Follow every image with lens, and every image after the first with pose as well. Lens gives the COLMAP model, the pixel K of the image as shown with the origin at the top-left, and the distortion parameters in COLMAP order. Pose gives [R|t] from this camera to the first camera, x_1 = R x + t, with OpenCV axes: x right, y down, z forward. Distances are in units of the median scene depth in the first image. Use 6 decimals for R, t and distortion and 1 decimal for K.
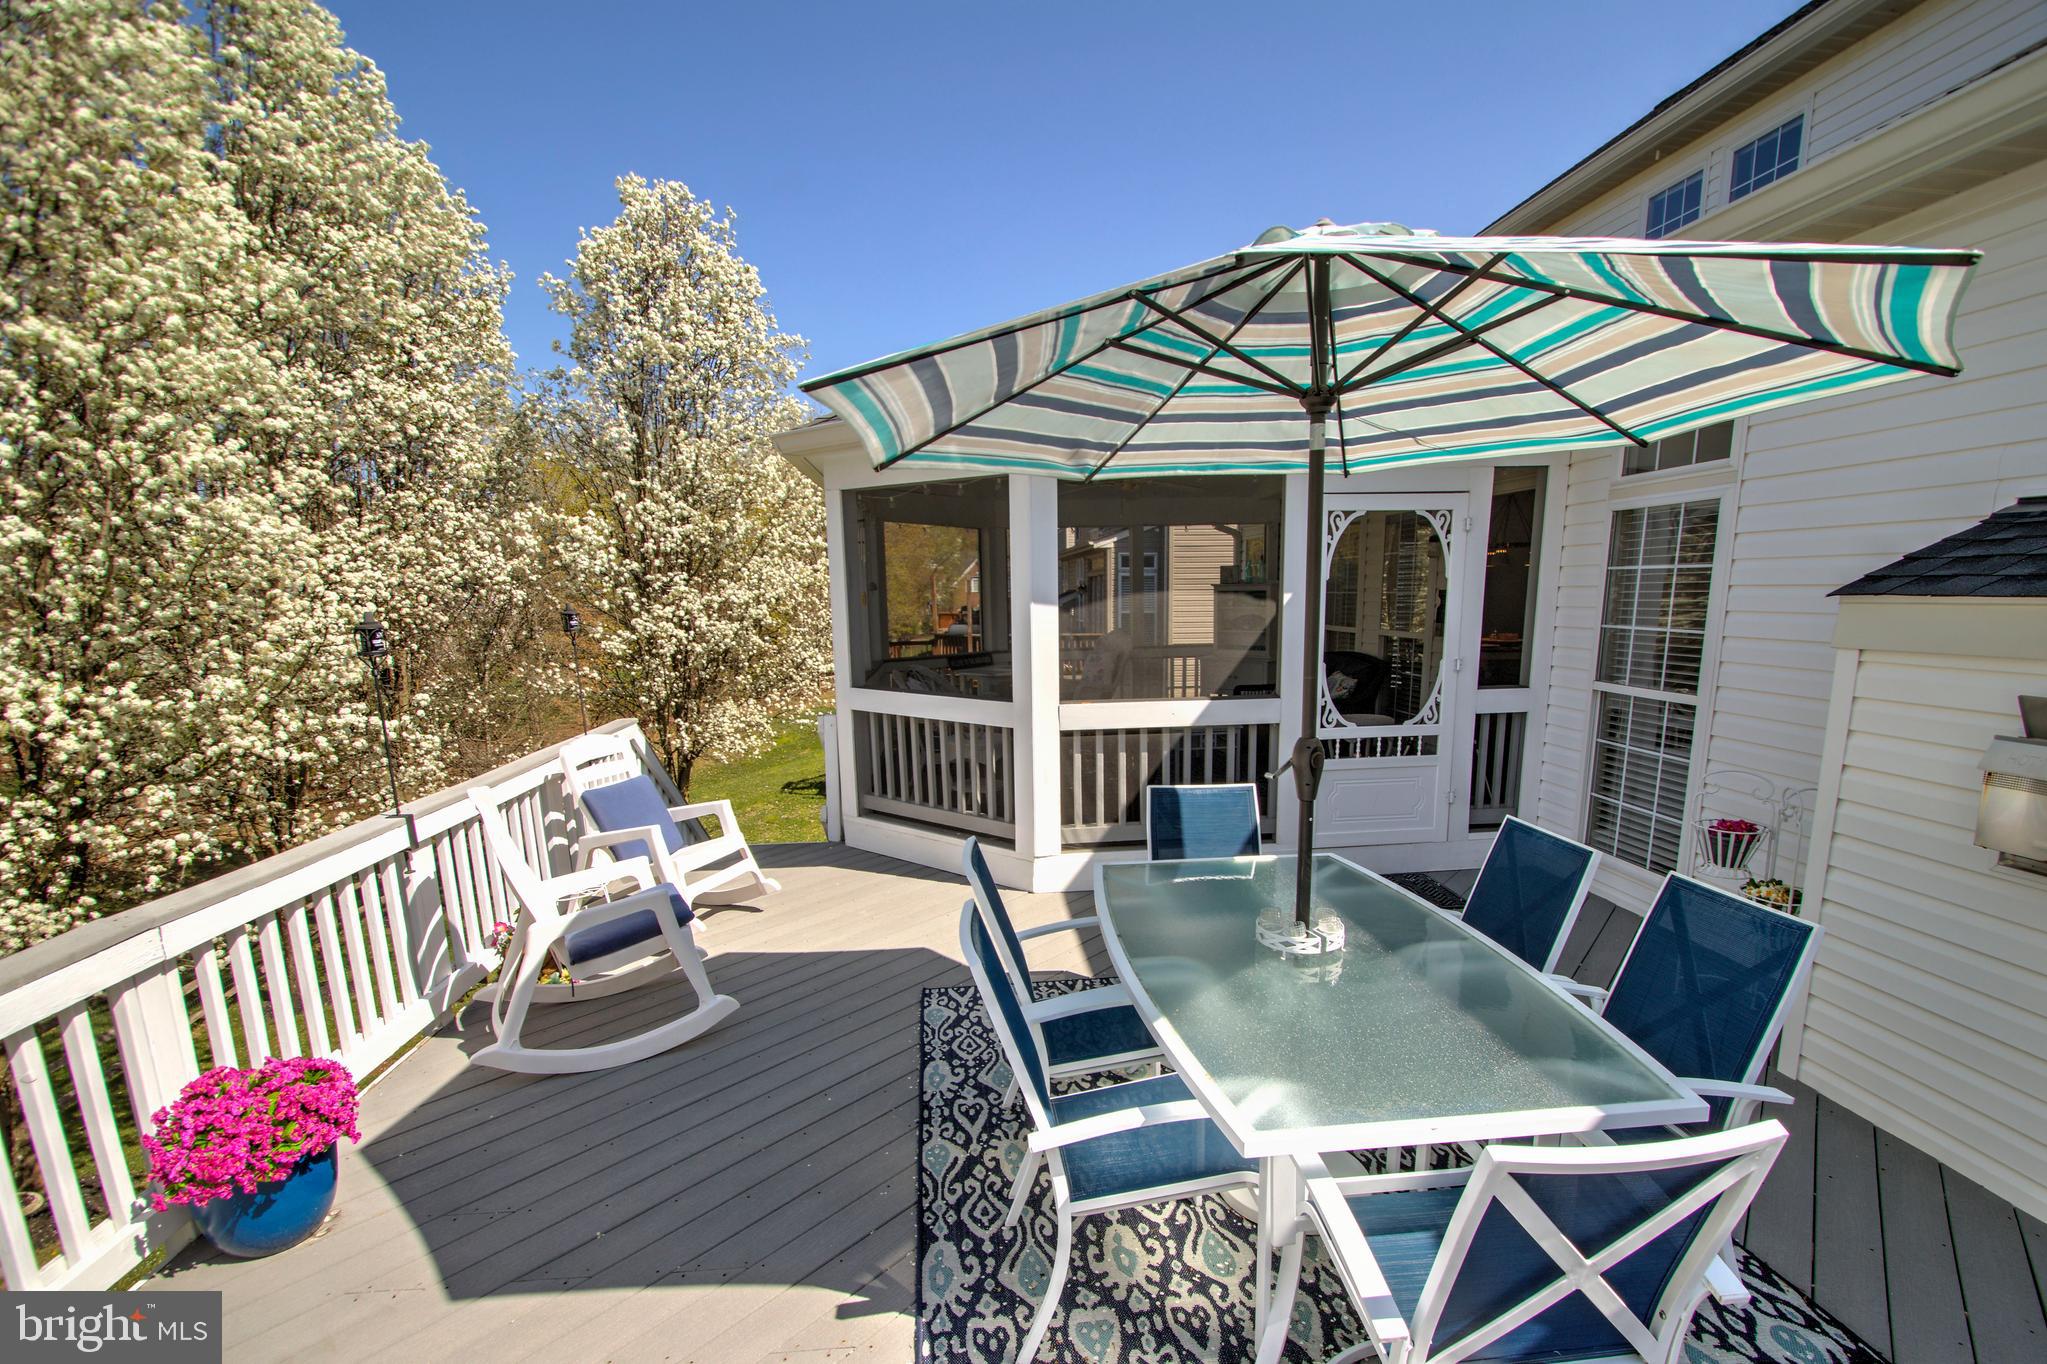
lens RADIAL K [[953.1, 0, 1056.7], [0, 953.1, 767.6], [0, 0, 1]] dist [-0.012989, 0.000794]
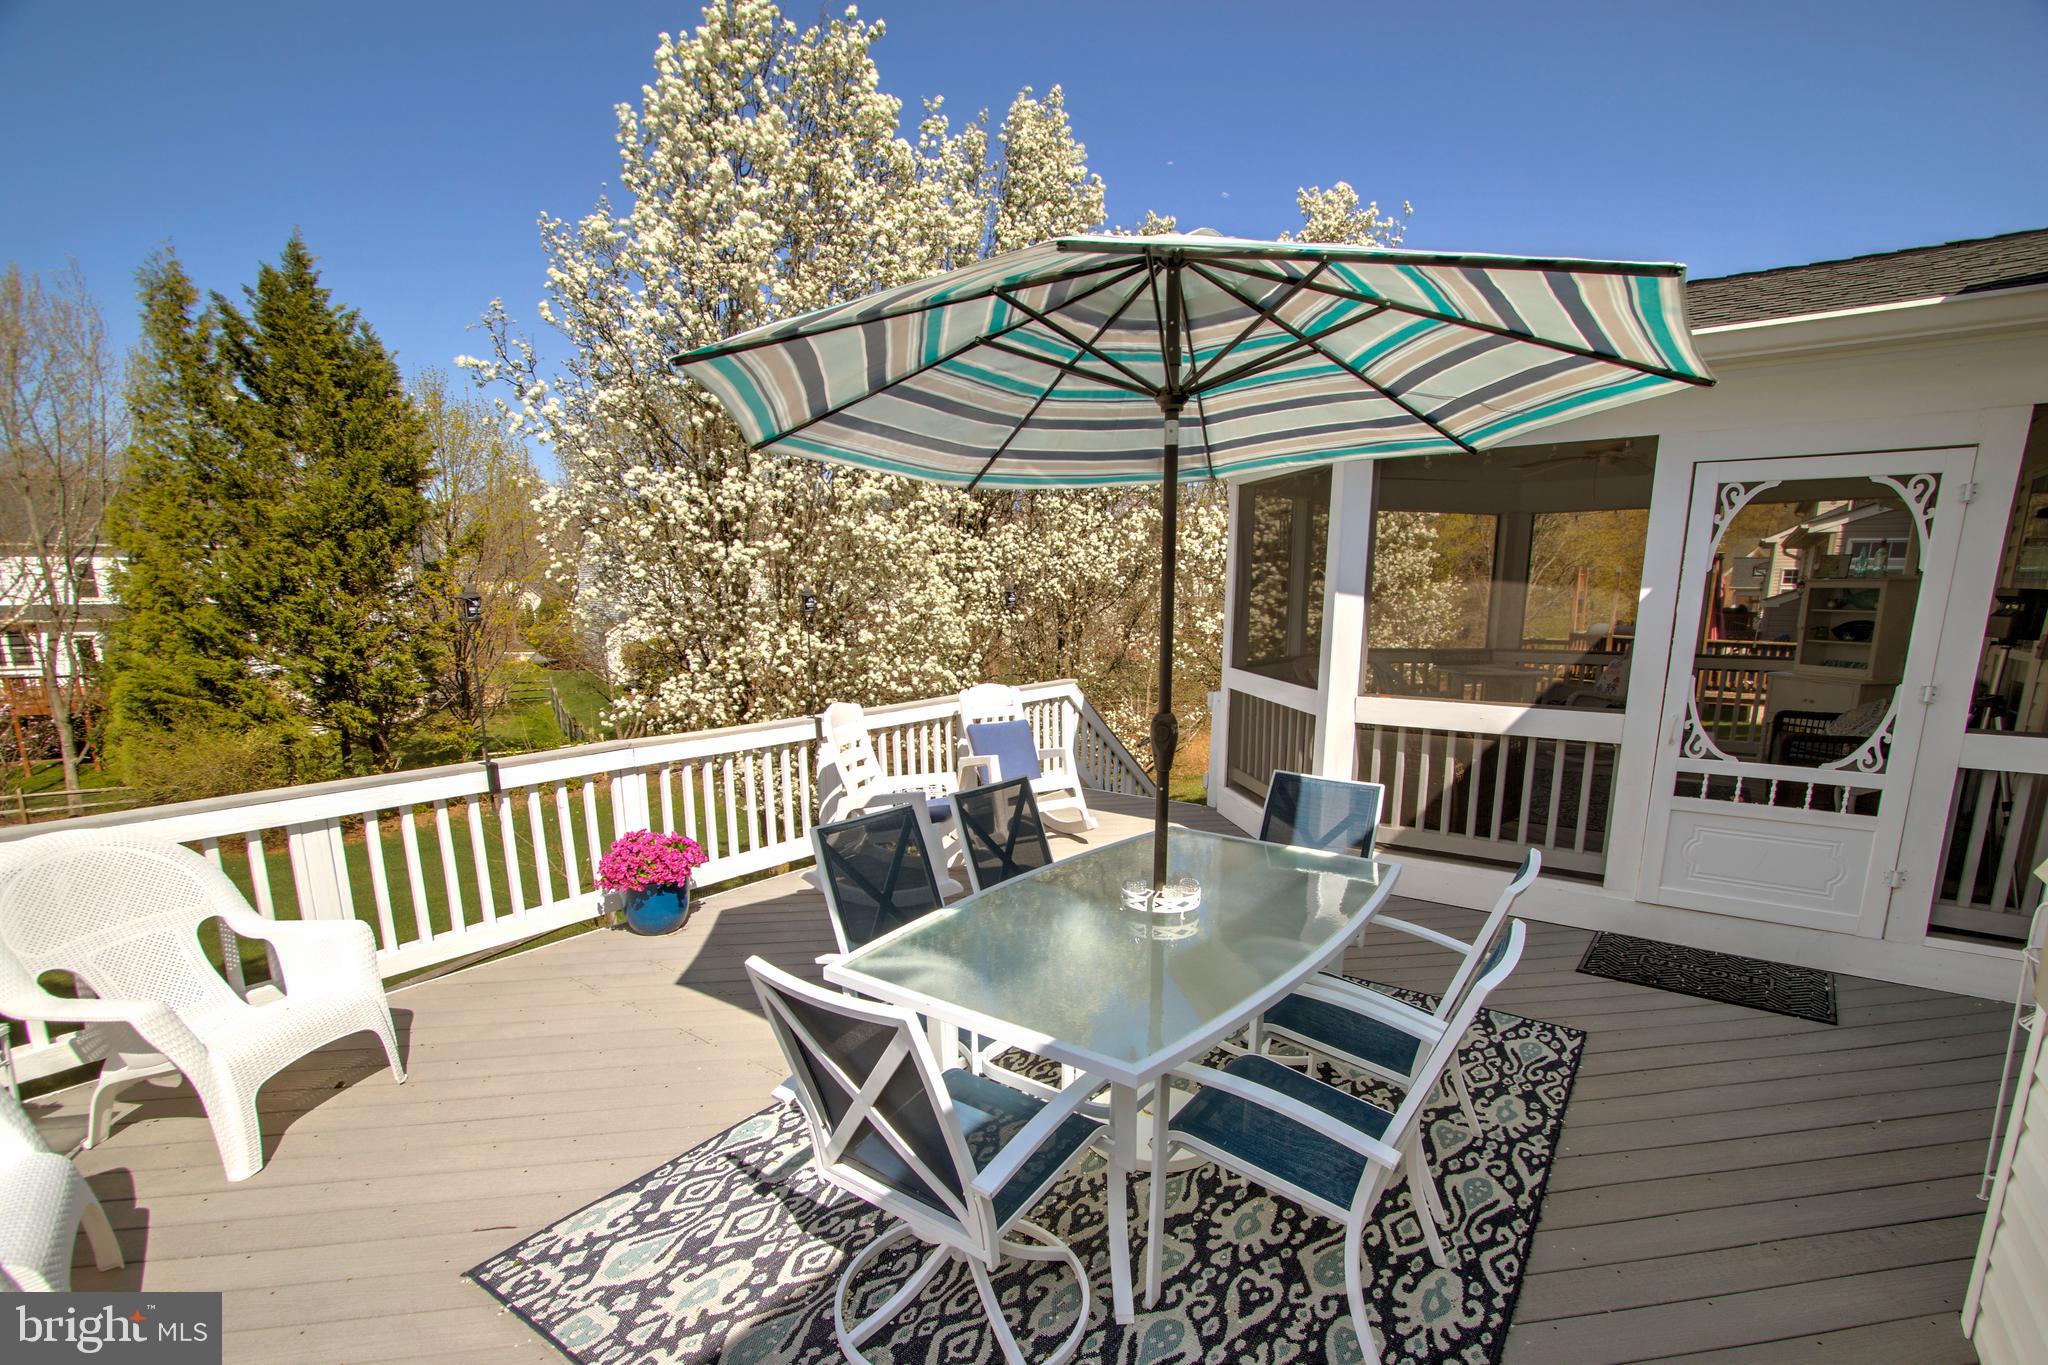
lens RADIAL K [[926.9, 0, 1027.7], [0, 926.9, 778.1], [0, 0, 1]] dist [-0.023009, 0.000052]
pose [[0.727309, 0.148675, -0.670013, 0.347001], [-0.132076, 0.988327, 0.075938, -0.008597], [0.673481, 0.033262, 0.738455, 0.052636]]
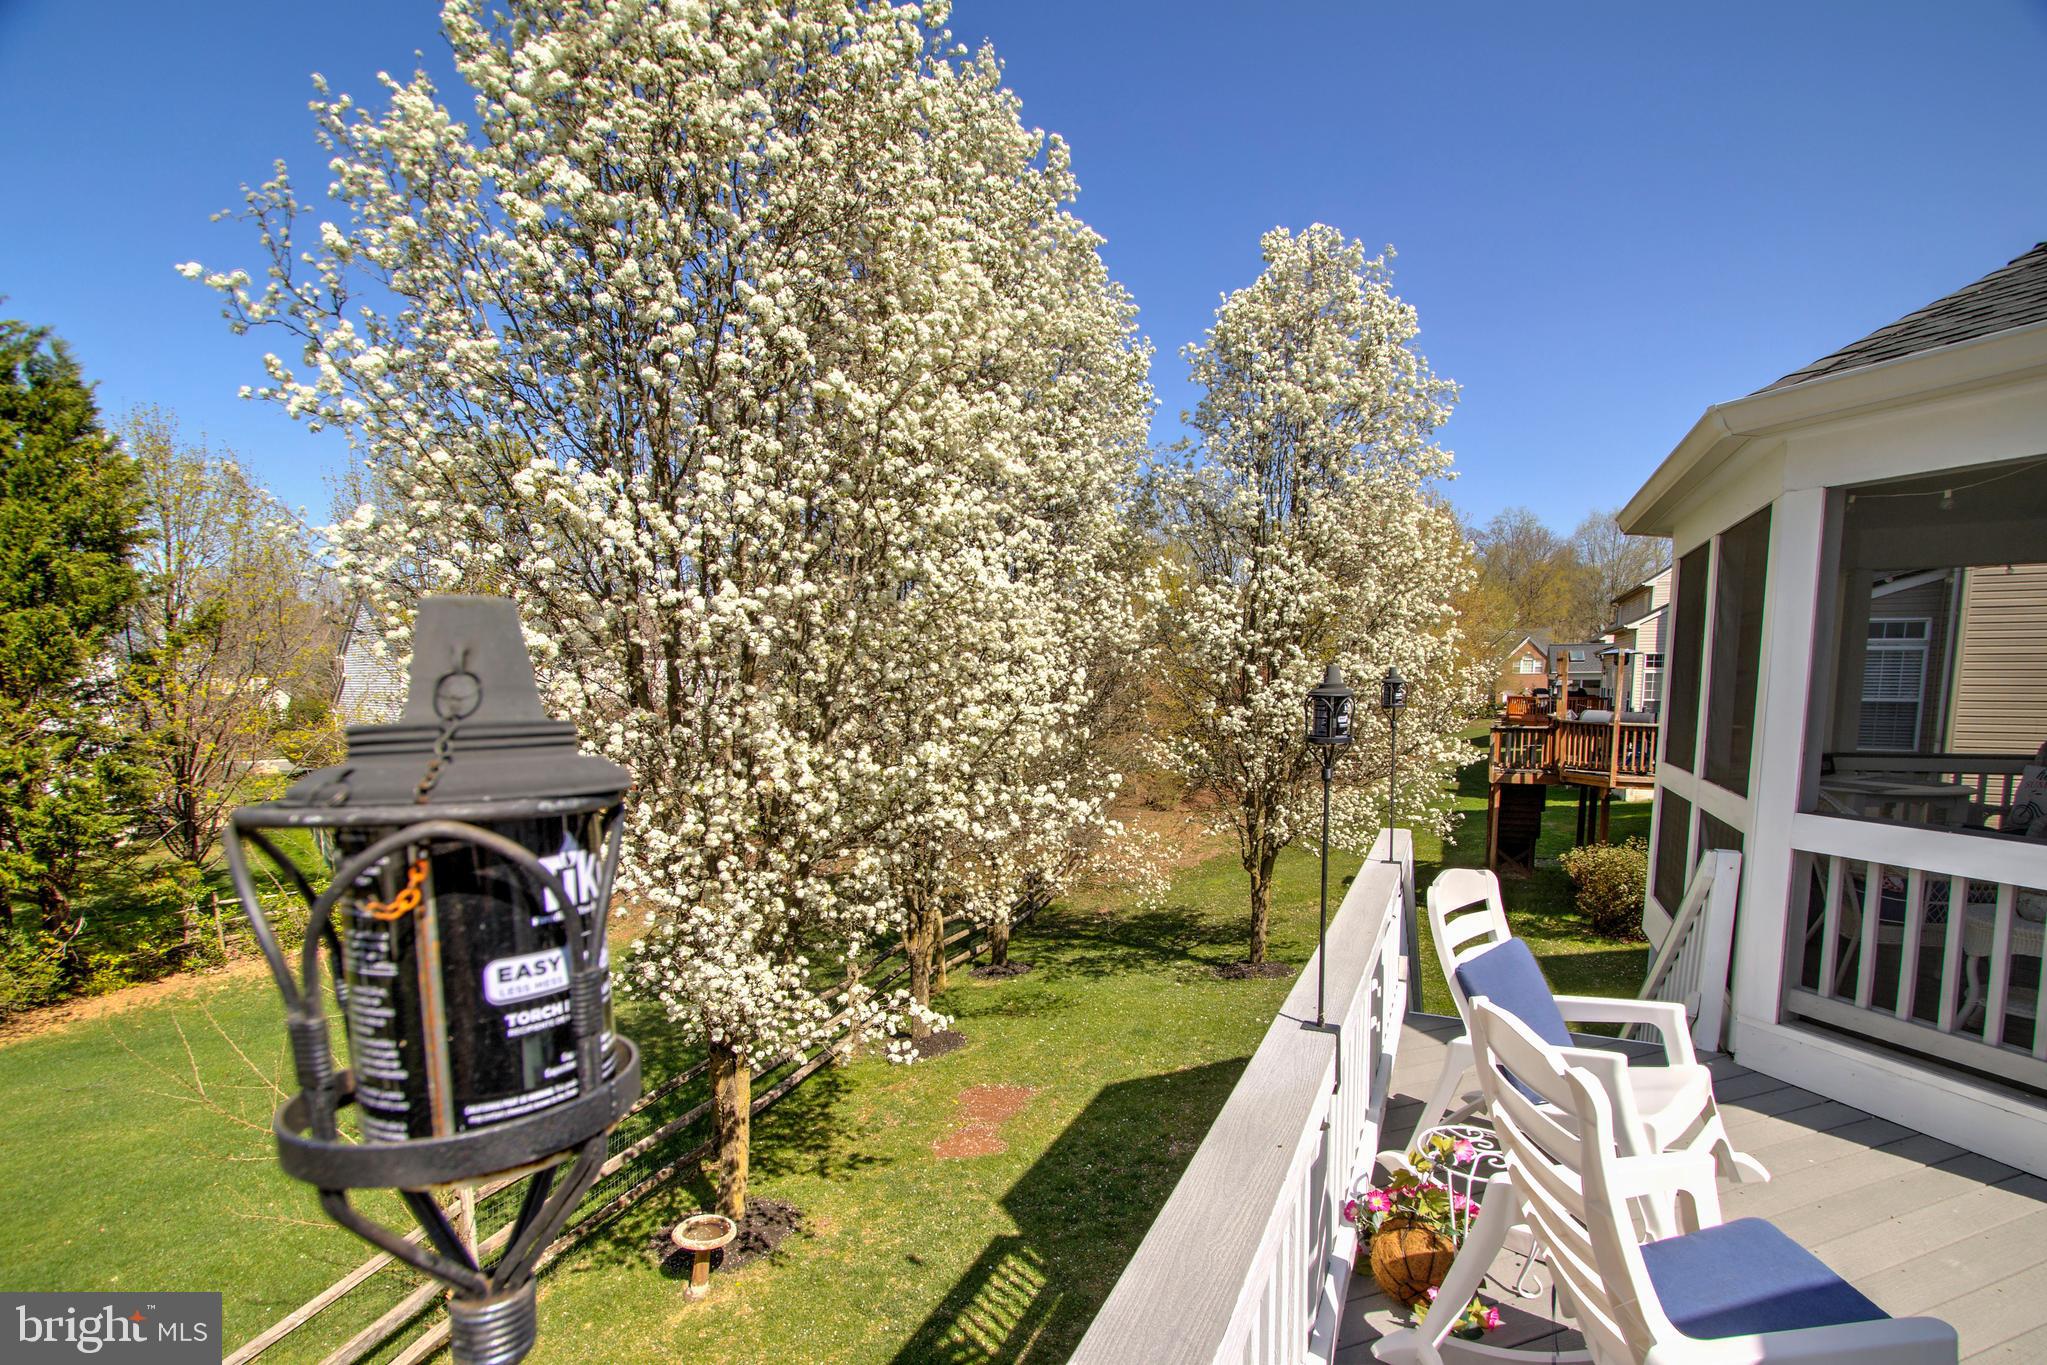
lens RADIAL K [[946.1, 0, 1032.5], [0, 946.1, 788.3], [0, 0, 1]] dist [-0.017919, 0.000891]
pose [[0.856774, 0.069886, -0.510935, -0.323243], [-0.100845, 0.994351, -0.033097, -0.031030], [0.505736, 0.079882, 0.858982, 0.248299]]
